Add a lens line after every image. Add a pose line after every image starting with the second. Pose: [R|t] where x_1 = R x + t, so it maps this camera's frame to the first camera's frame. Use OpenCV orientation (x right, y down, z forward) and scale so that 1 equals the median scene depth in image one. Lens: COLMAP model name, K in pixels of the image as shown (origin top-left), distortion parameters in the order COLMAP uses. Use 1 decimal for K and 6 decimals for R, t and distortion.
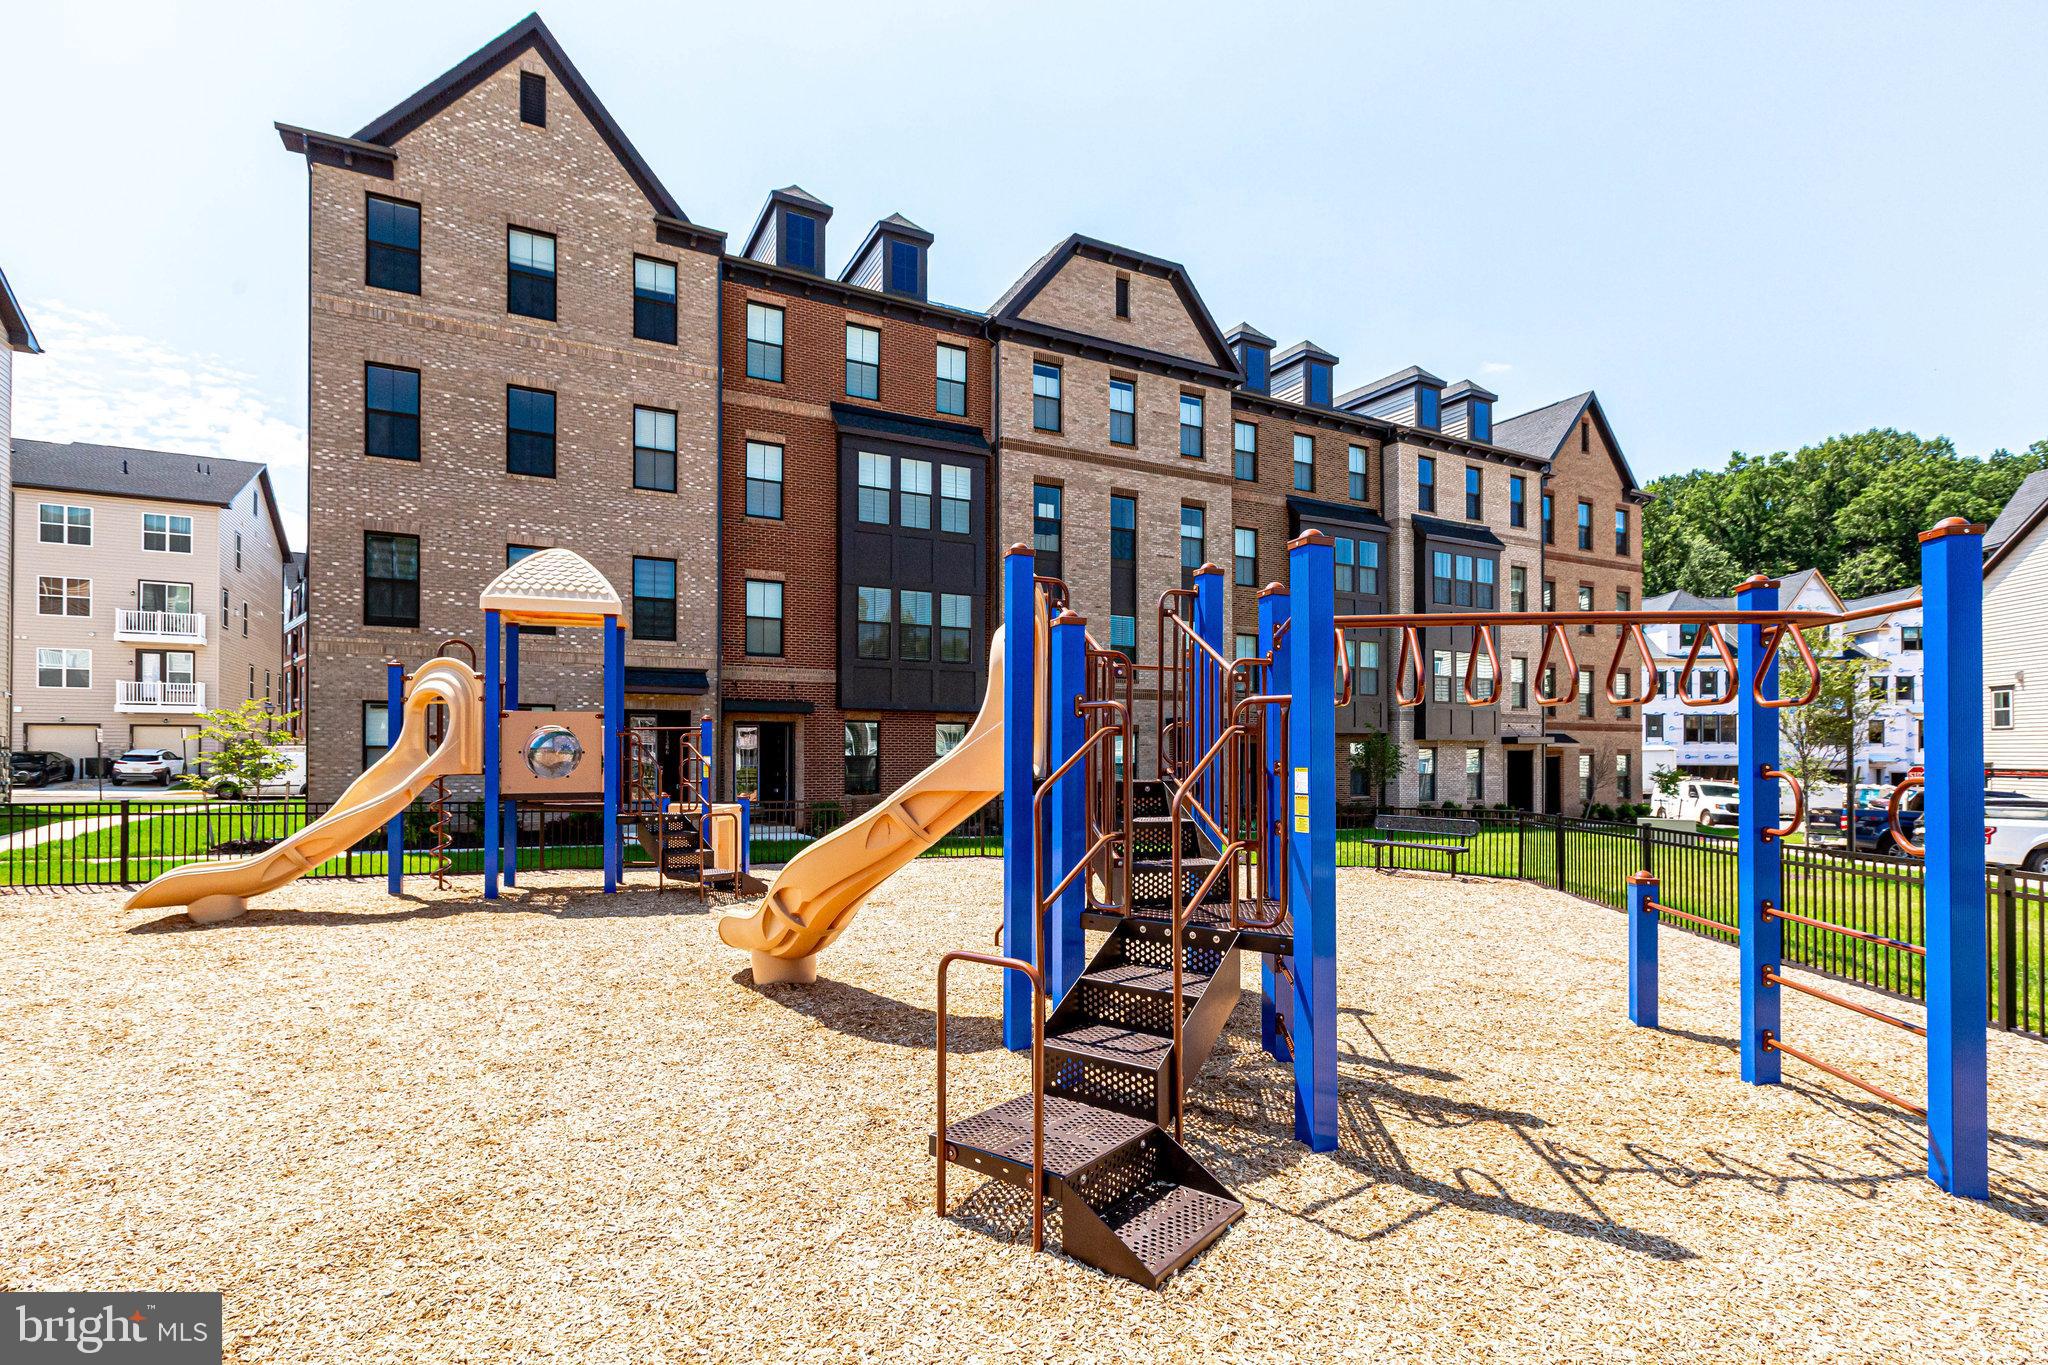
lens RADIAL K [[950.1, 0, 1071.6], [0, 950.1, 746.5], [0, 0, 1]] dist [0.001534, 0.002073]
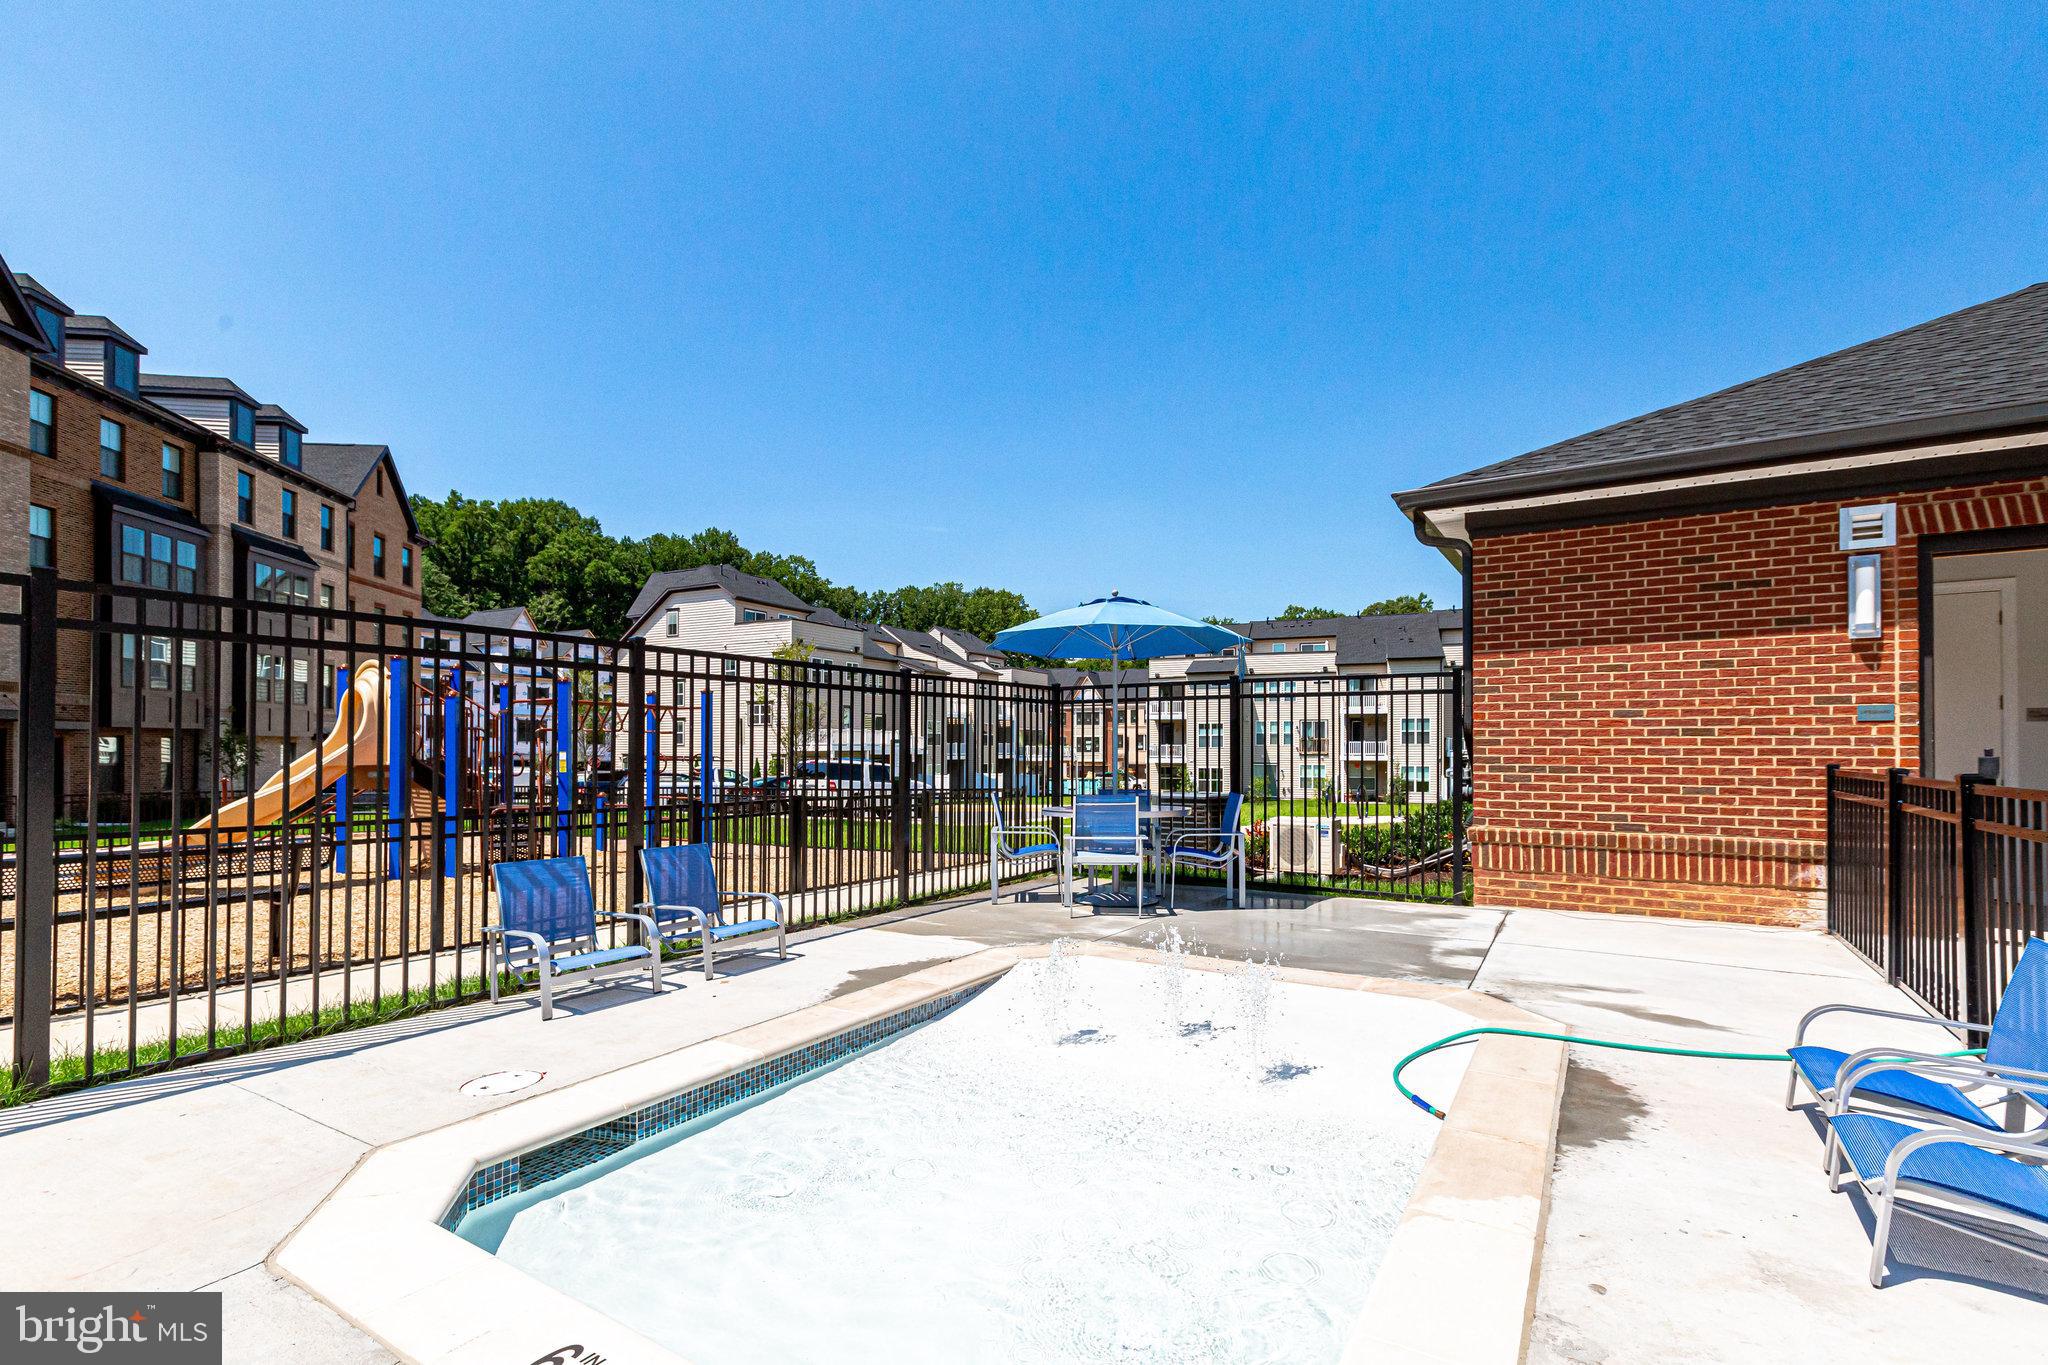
lens RADIAL K [[950.1, 0, 1008.1], [0, 950.1, 730.7], [0, 0, 1]] dist [0.001534, 0.002073]
pose [[0.392887, 0.016379, 0.919441, -0.277020], [-0.003009, 0.999859, -0.016526, 0.002937], [-0.919582, 0.003726, 0.392881, -0.218322]]
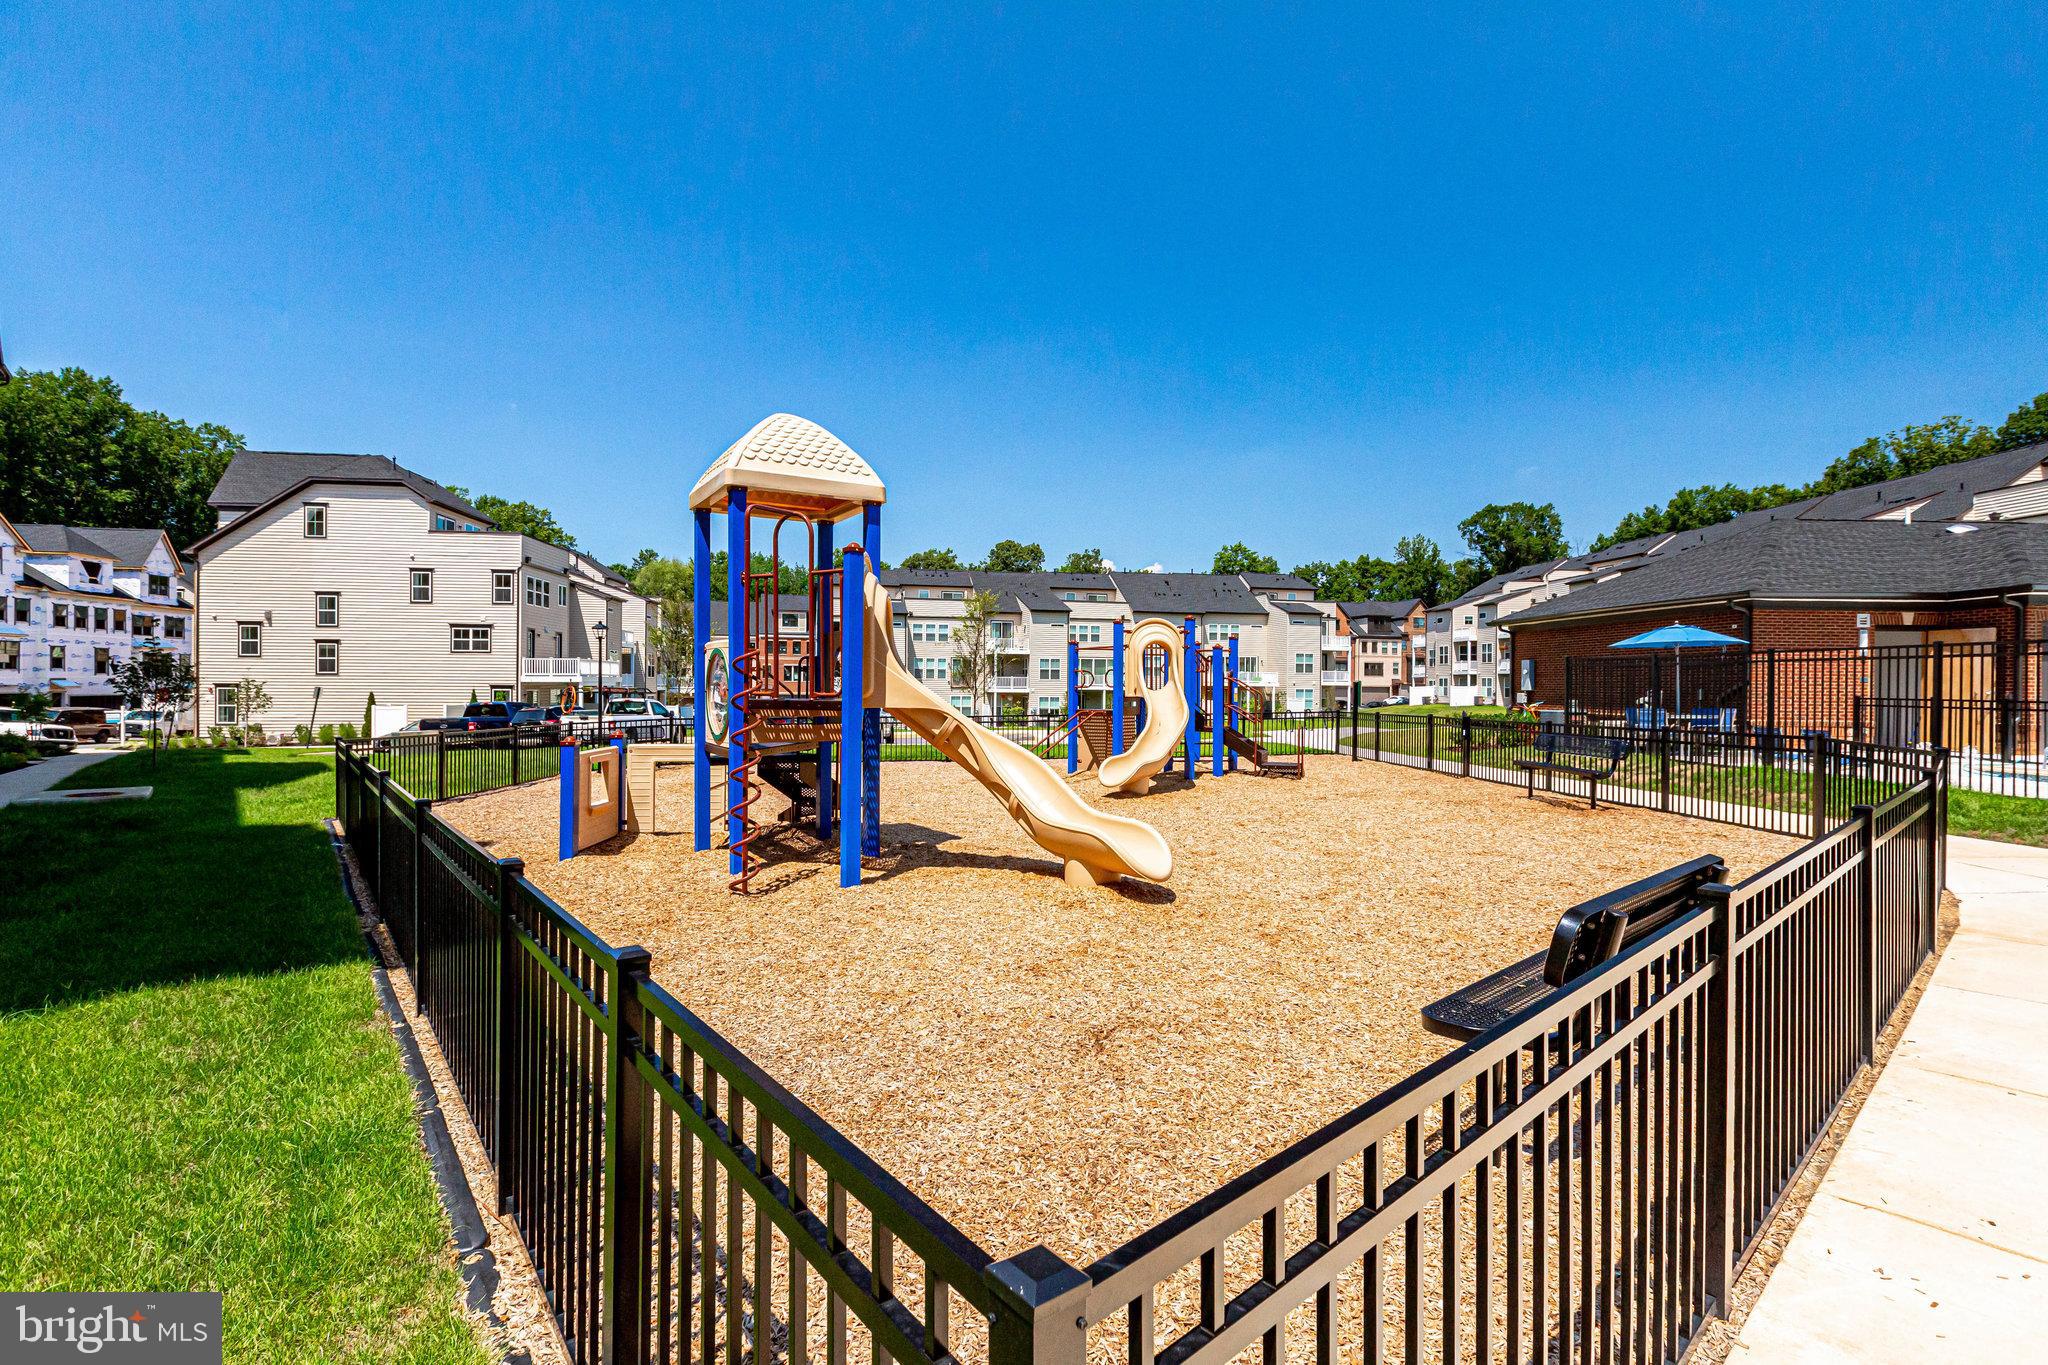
lens RADIAL K [[950.1, 0, 981.2], [0, 950.1, 675.7], [0, 0, 1]] dist [0.001534, 0.002073]
pose [[-0.199500, 0.002396, 0.979895, -0.504849], [-0.013084, 0.999901, -0.005108, 0.001286], [-0.979810, -0.013840, -0.199449, 0.370385]]
